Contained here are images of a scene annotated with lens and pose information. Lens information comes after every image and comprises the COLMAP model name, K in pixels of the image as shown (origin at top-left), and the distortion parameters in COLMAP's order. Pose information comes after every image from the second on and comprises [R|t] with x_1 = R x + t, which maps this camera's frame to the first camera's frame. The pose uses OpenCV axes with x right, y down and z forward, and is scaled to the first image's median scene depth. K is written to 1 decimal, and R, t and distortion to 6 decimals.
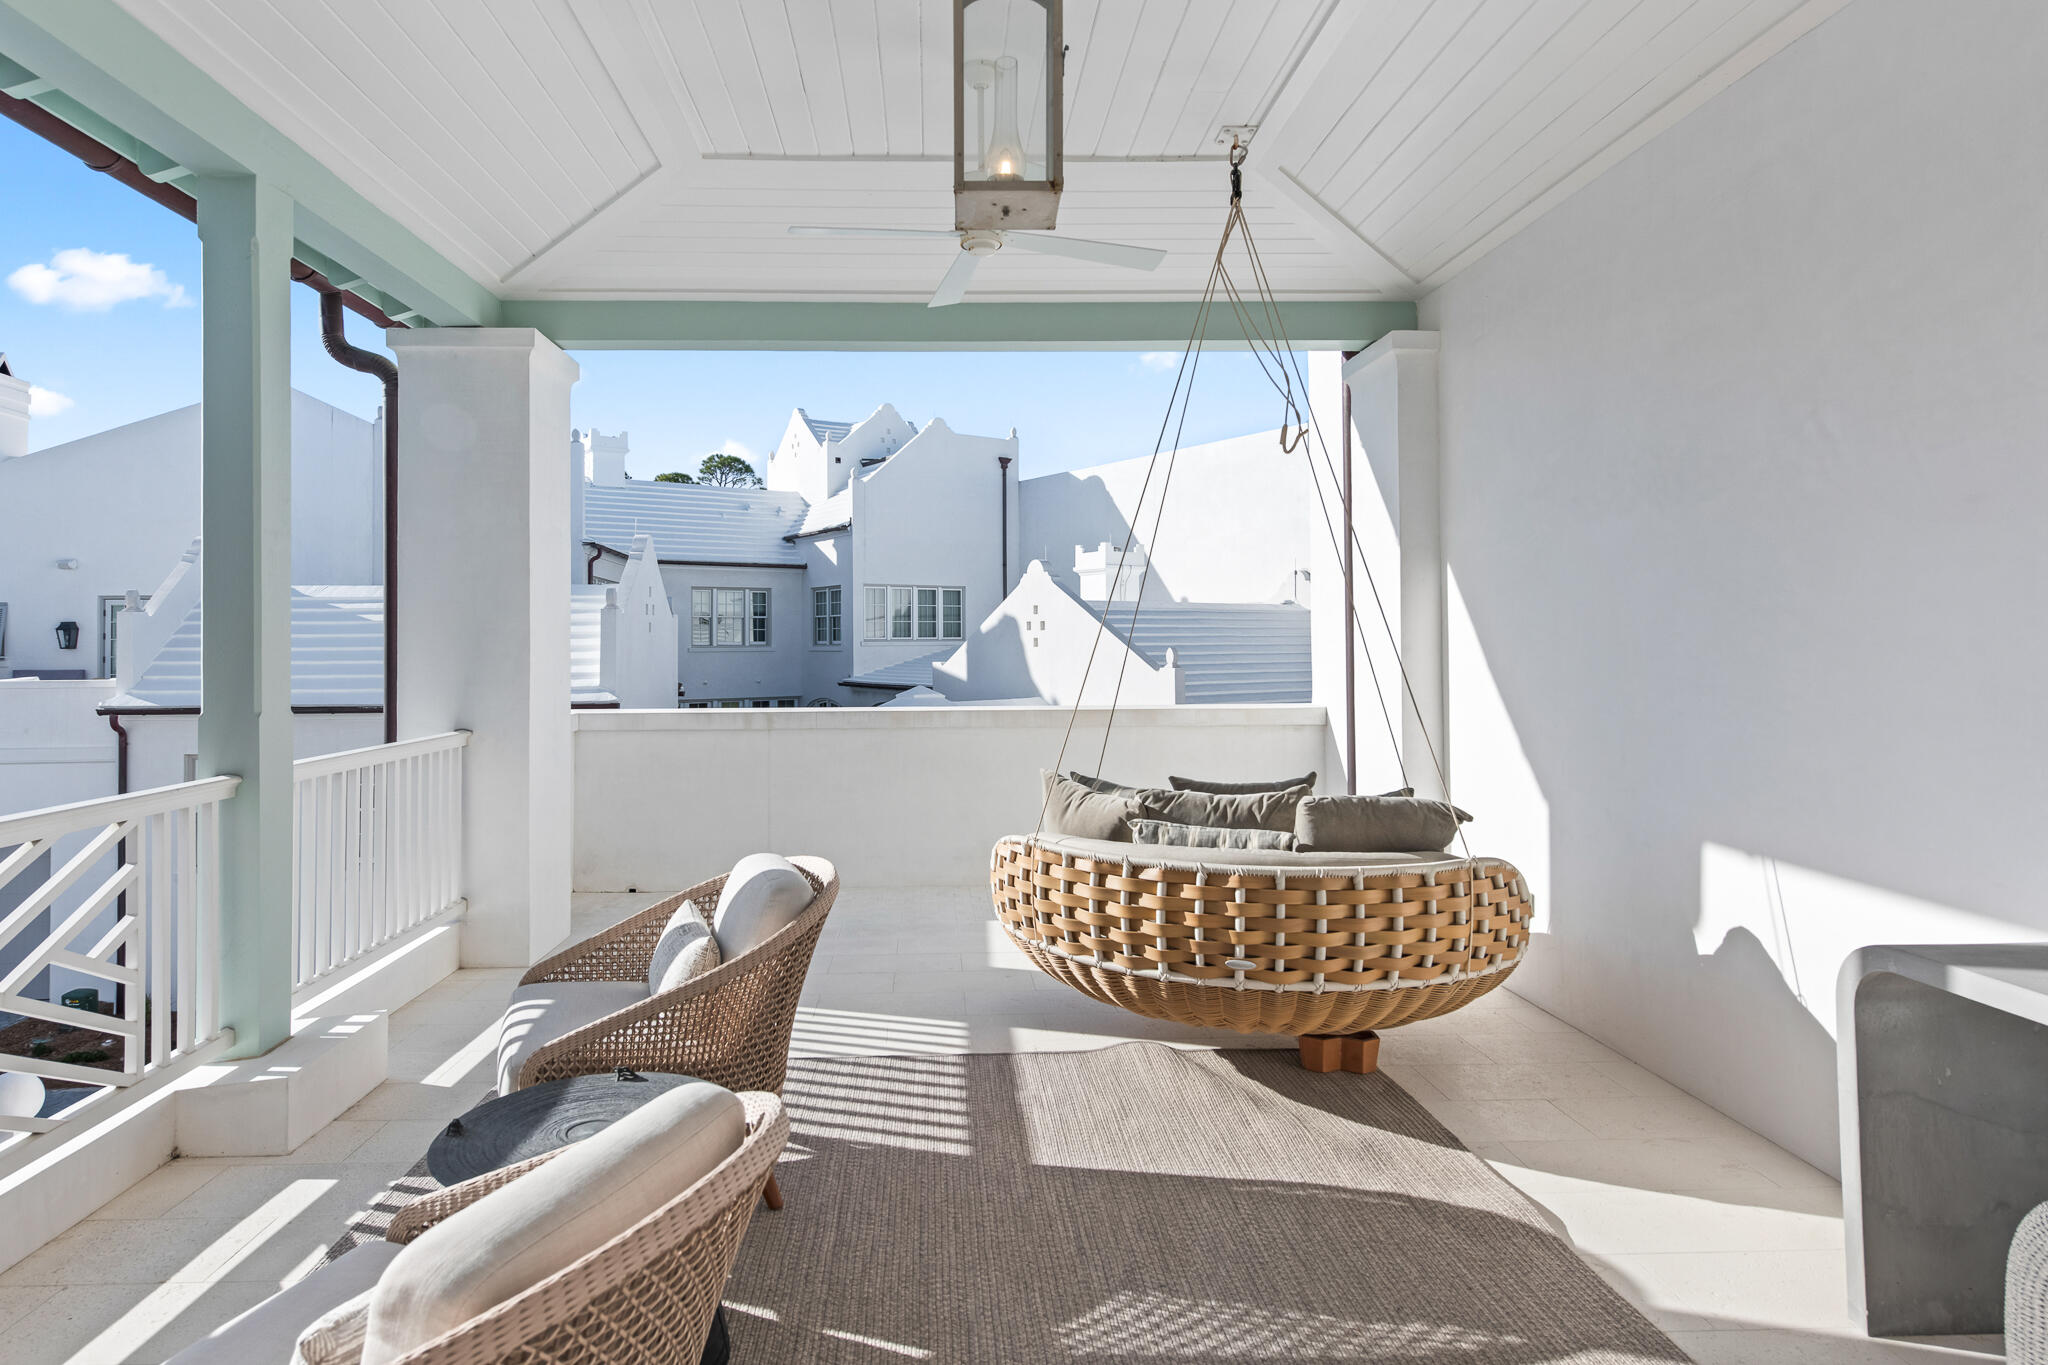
lens RADIAL K [[1223.5, 0, 943.3], [0, 1223.5, 635.2], [0, 0, 1]] dist [0.003732, -0.000591]
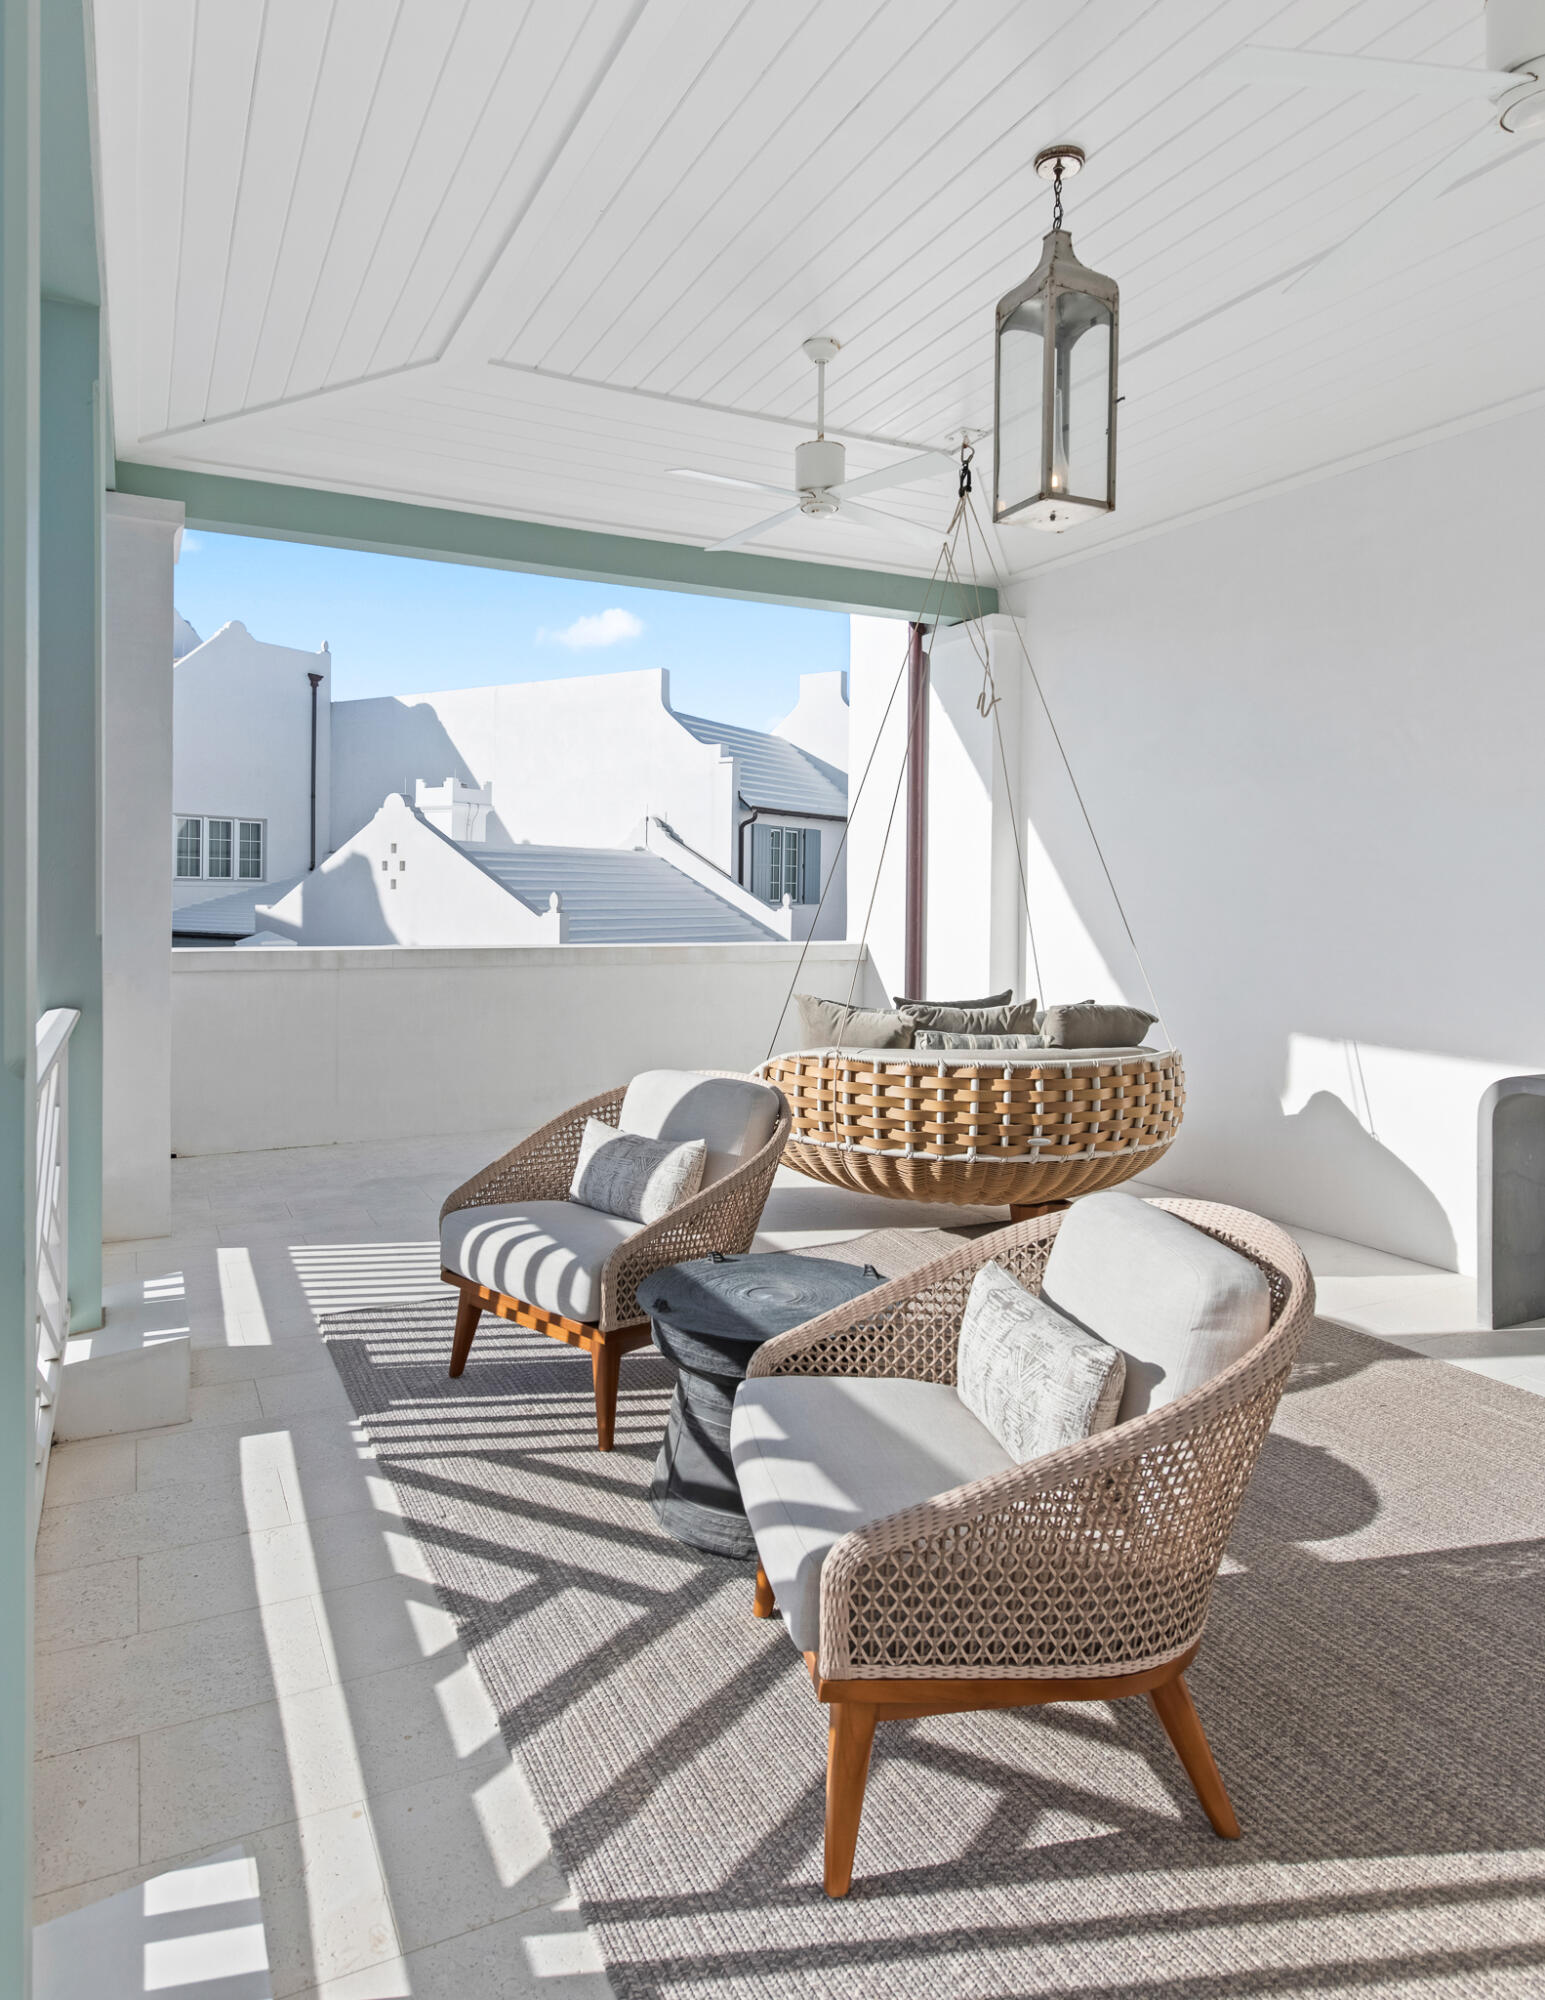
lens RADIAL K [[1297.9, 0, 824.4], [0, 1297.9, 926.0], [0, 0, 1]] dist [0.003263, 0.000538]
pose [[0.893542, 0.004265, 0.448959, -0.488820], [-0.019291, 0.999396, 0.028900, 0.019876], [-0.448564, -0.034484, 0.893085, -0.046918]]
